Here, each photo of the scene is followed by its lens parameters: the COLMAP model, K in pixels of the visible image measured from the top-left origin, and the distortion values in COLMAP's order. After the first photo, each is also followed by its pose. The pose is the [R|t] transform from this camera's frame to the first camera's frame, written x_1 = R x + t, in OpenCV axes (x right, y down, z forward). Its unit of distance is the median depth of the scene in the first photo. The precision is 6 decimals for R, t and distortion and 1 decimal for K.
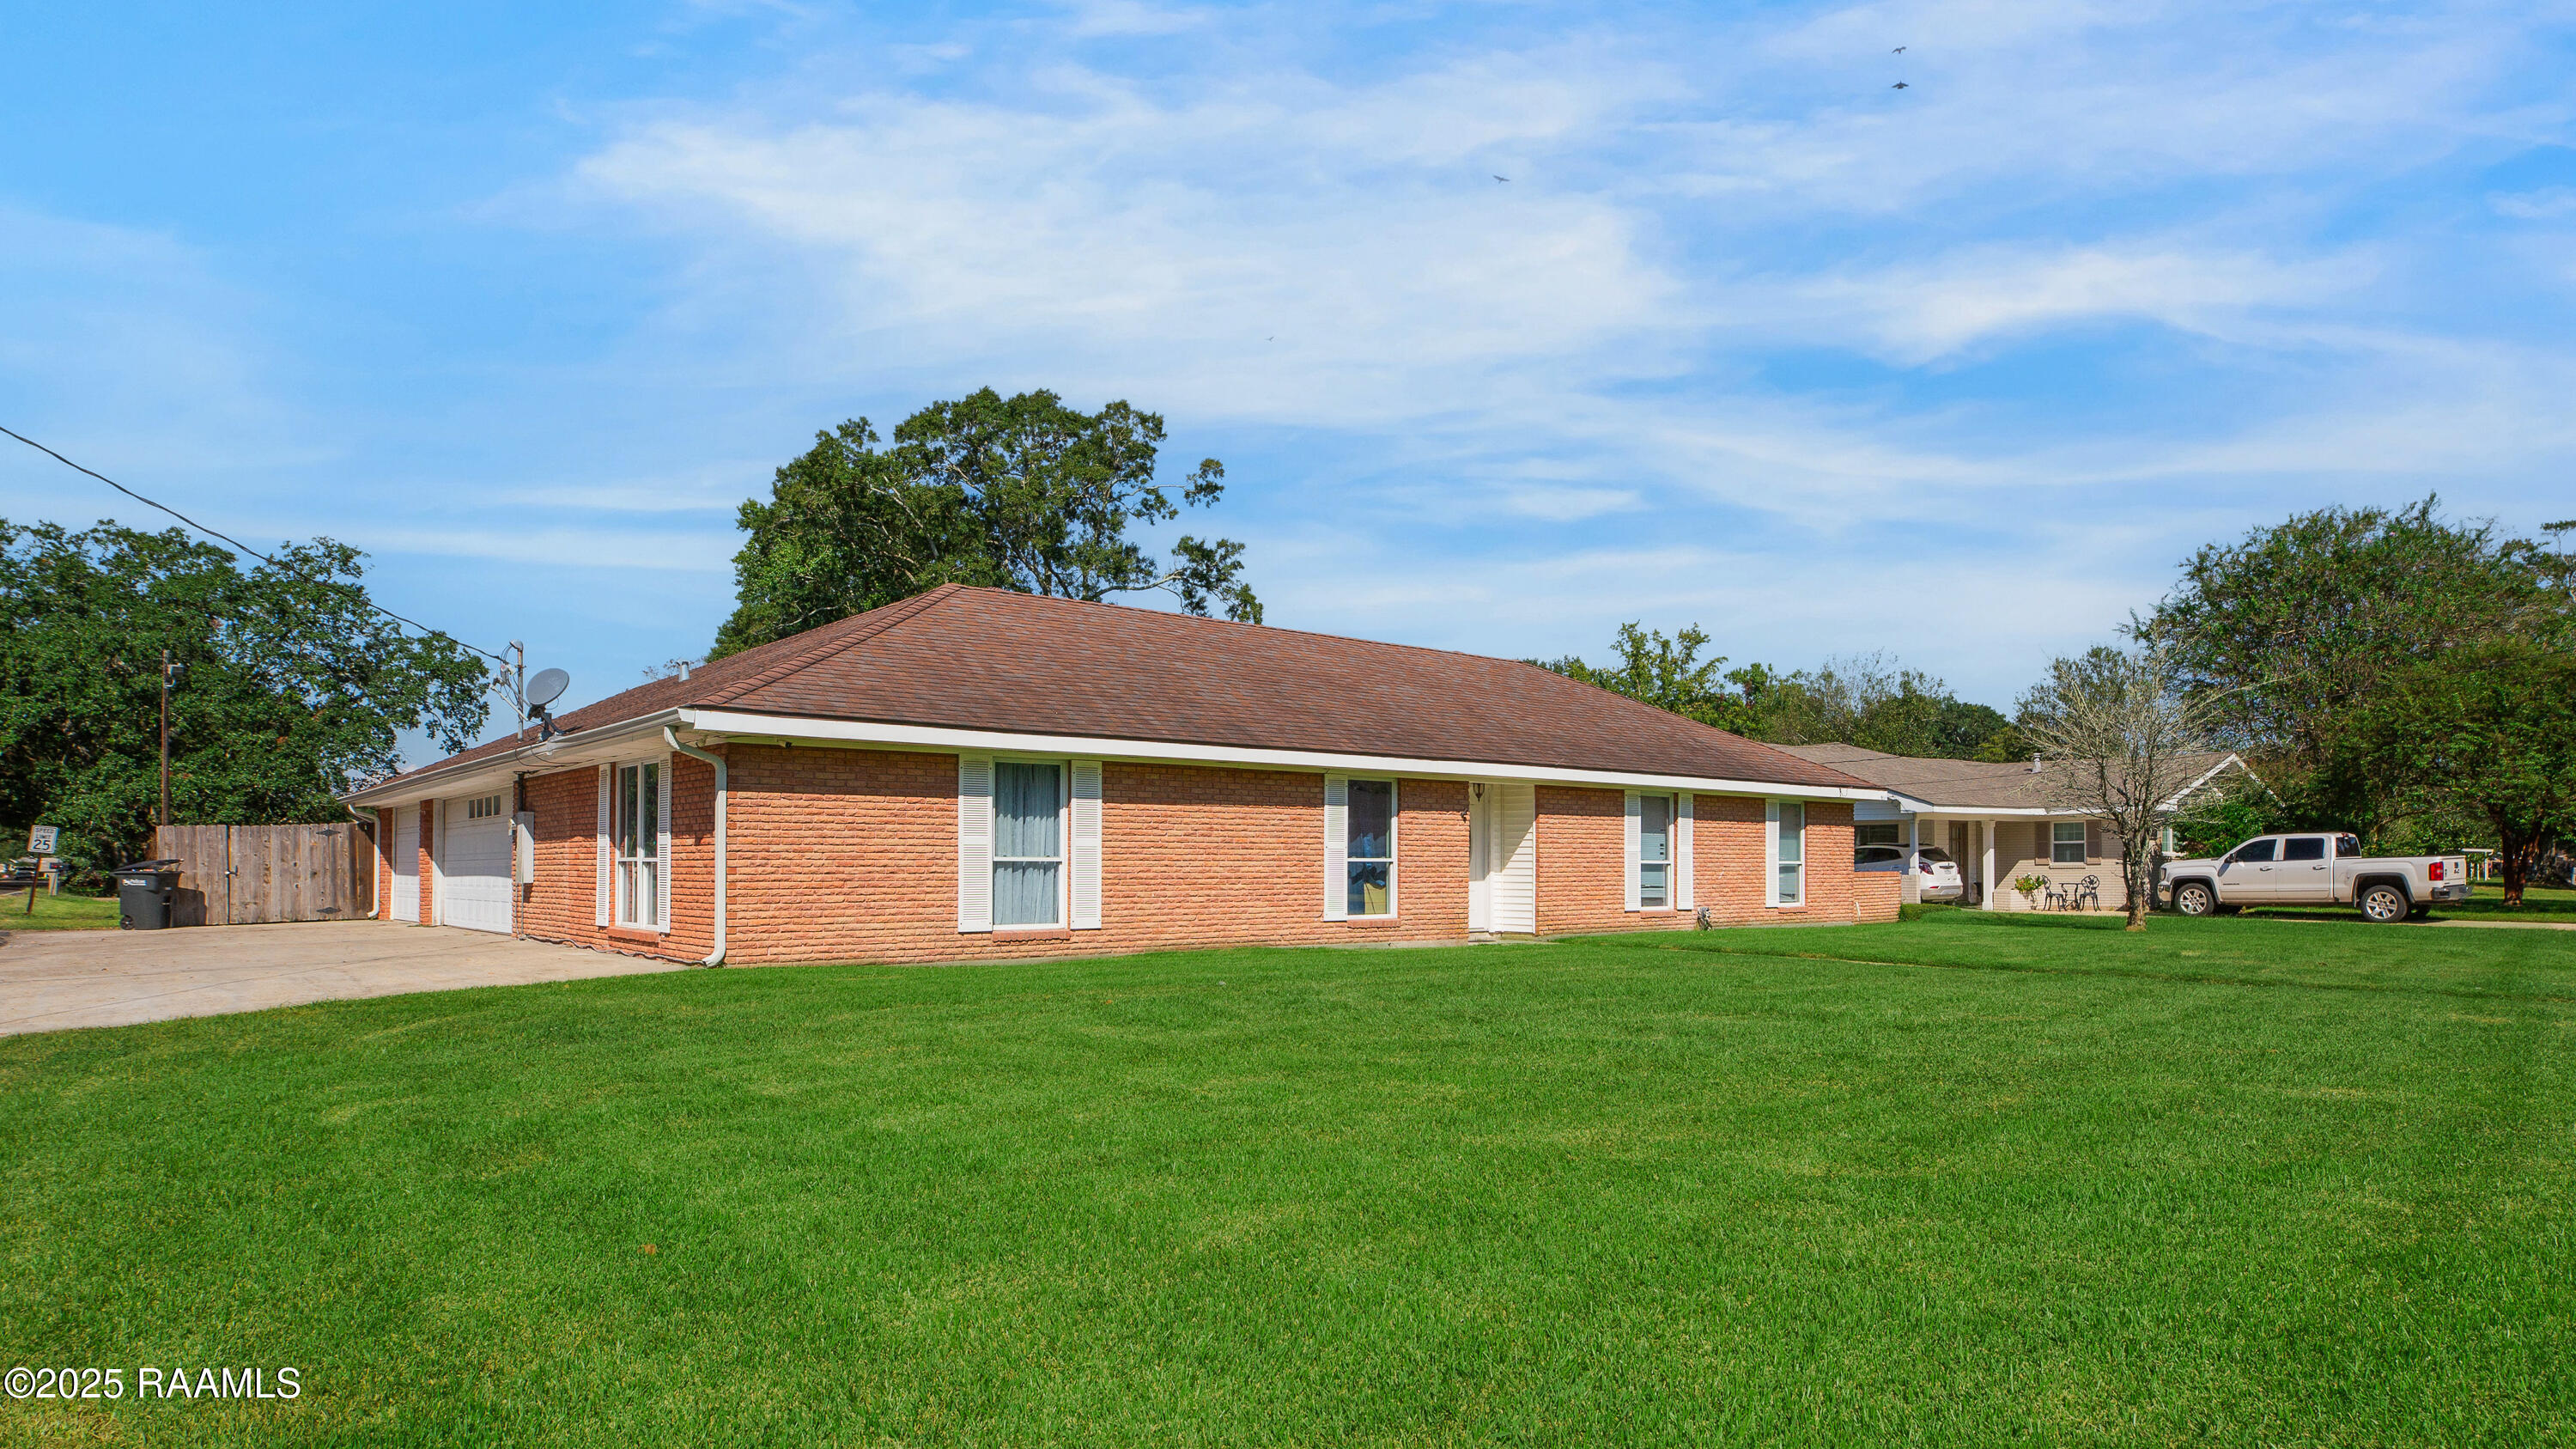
lens RADIAL K [[1448.8, 0, 1288.0], [0, 1448.8, 724.5], [0, 0, 1]] dist [-0.044898, -0.000029]
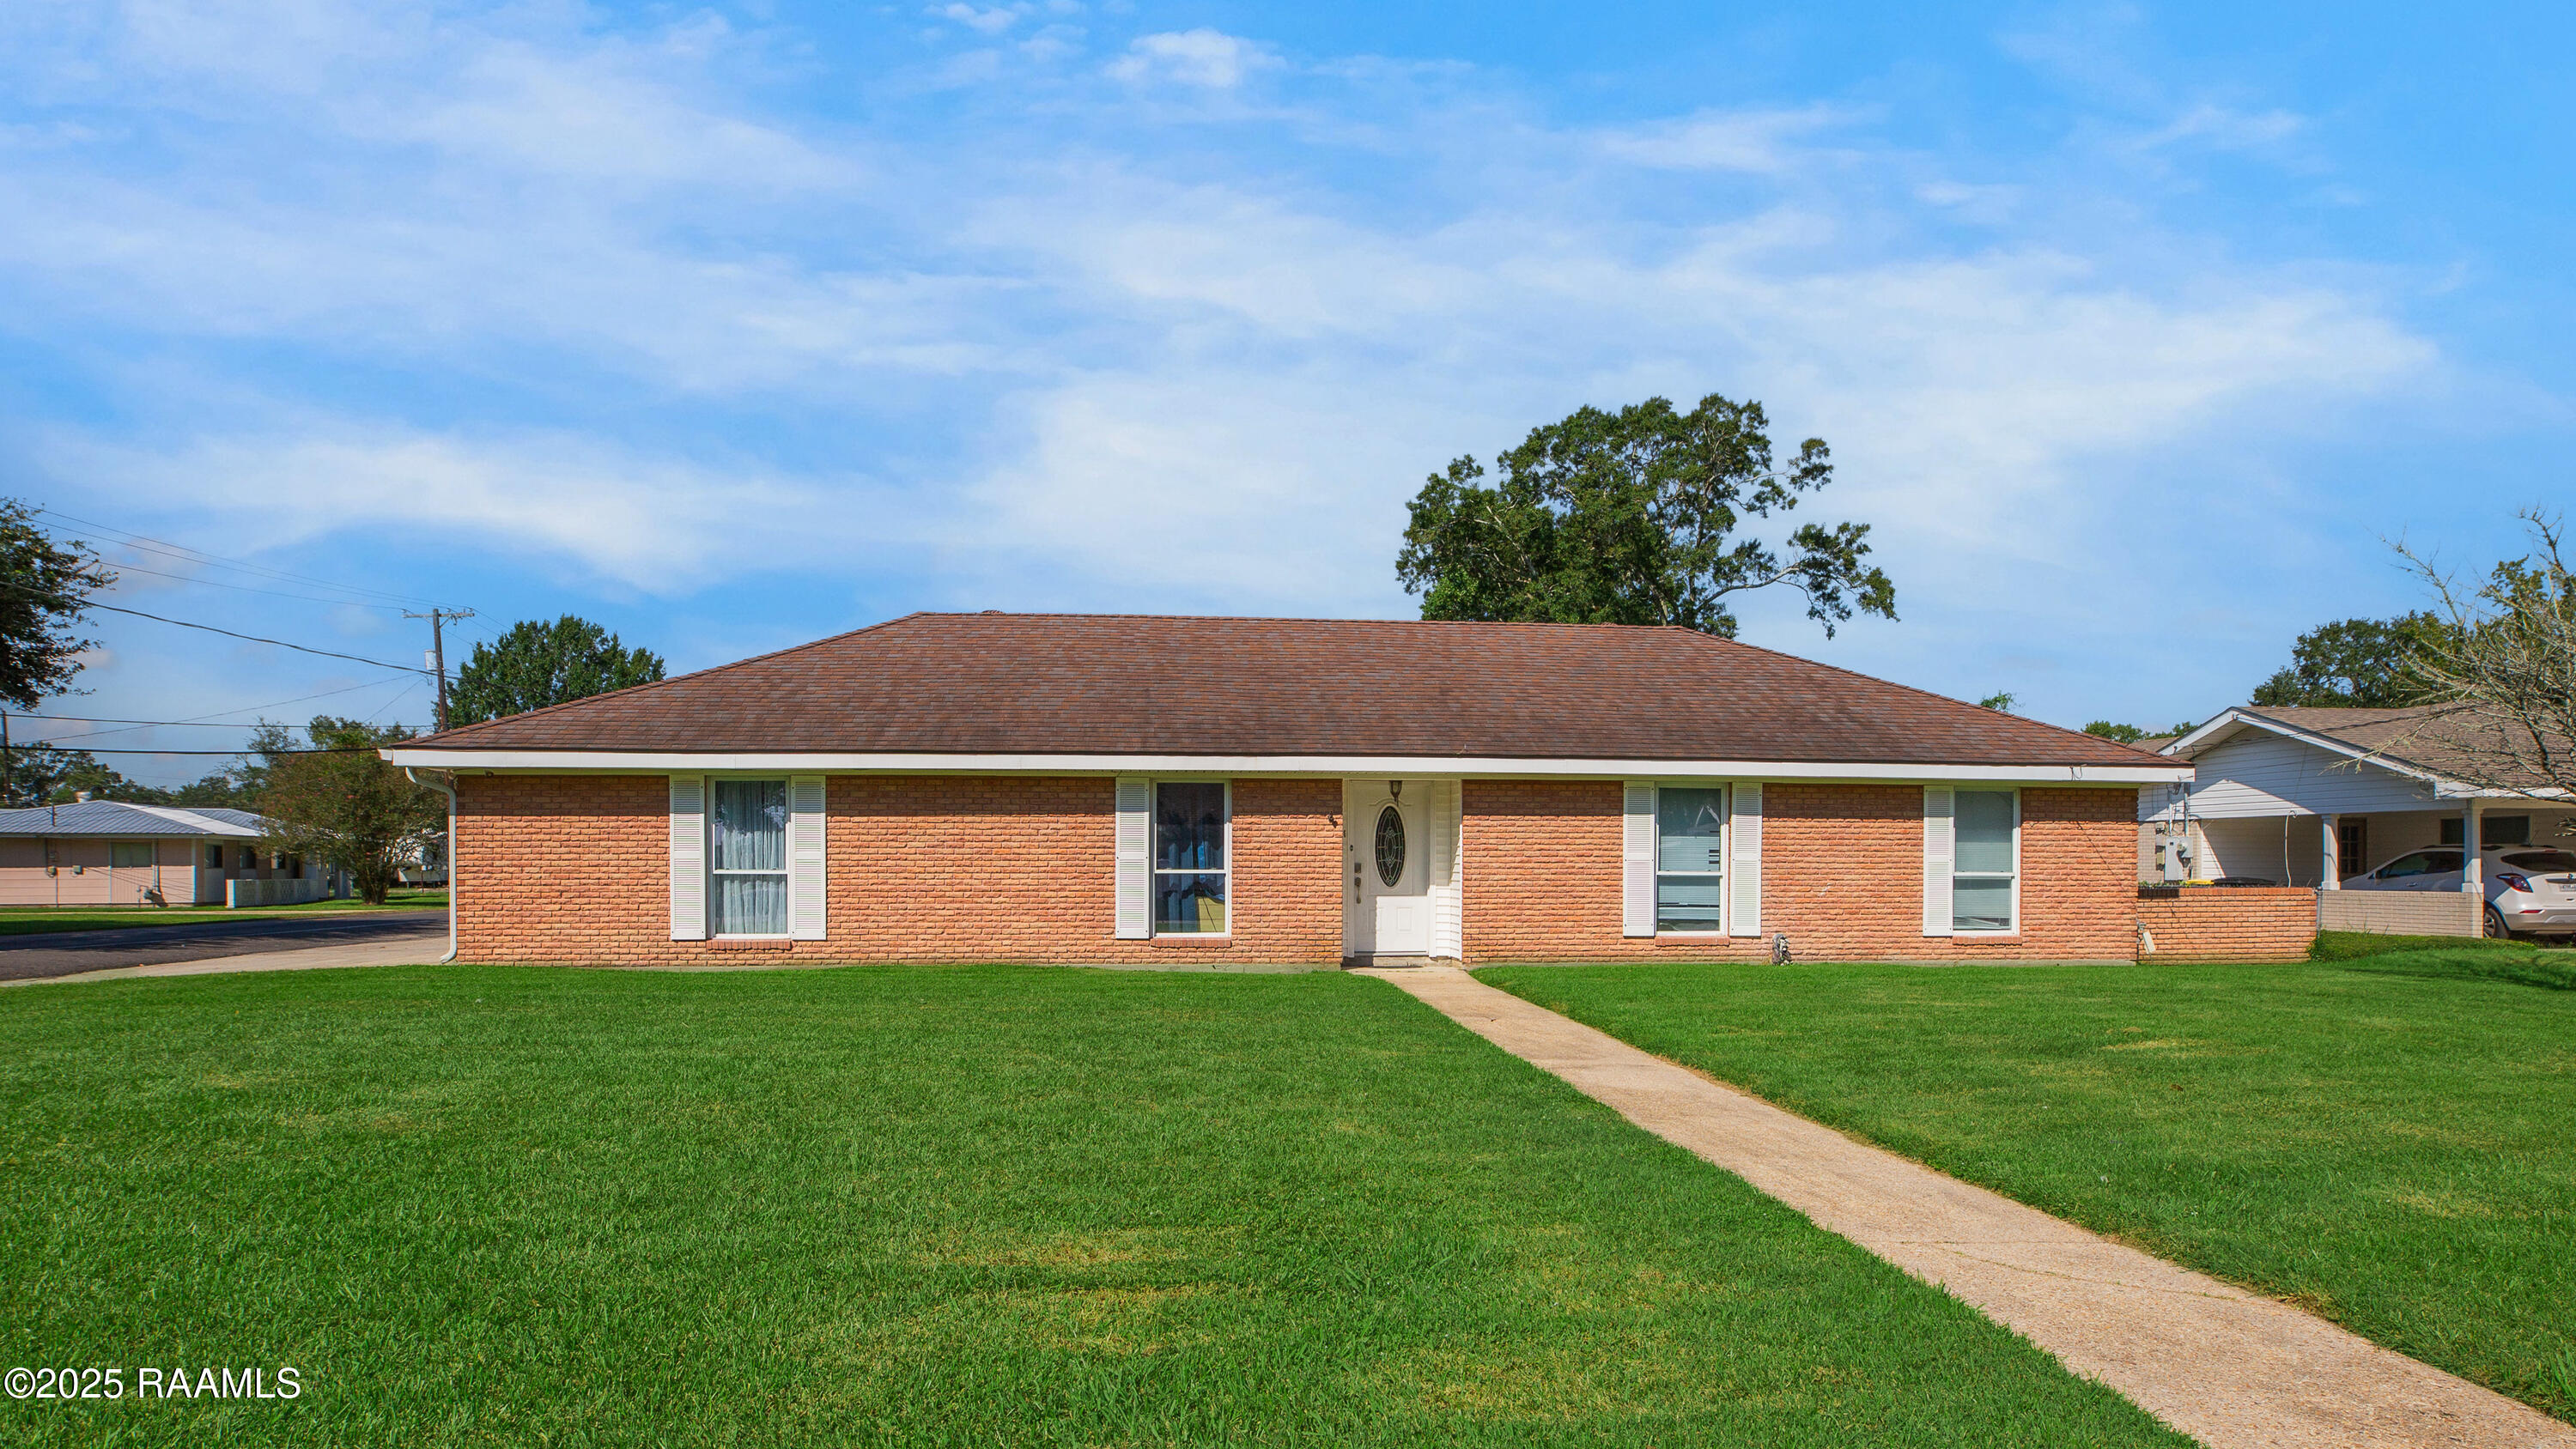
lens RADIAL K [[1390.8, 0, 1288.0], [0, 1390.8, 724.5], [0, 0, 1]] dist [-0.001060, 0.000472]
pose [[0.837460, -0.061613, -0.543014, 0.485832], [0.053975, 0.998091, -0.030006, 0.026215], [0.543827, -0.004180, 0.839187, 0.256647]]
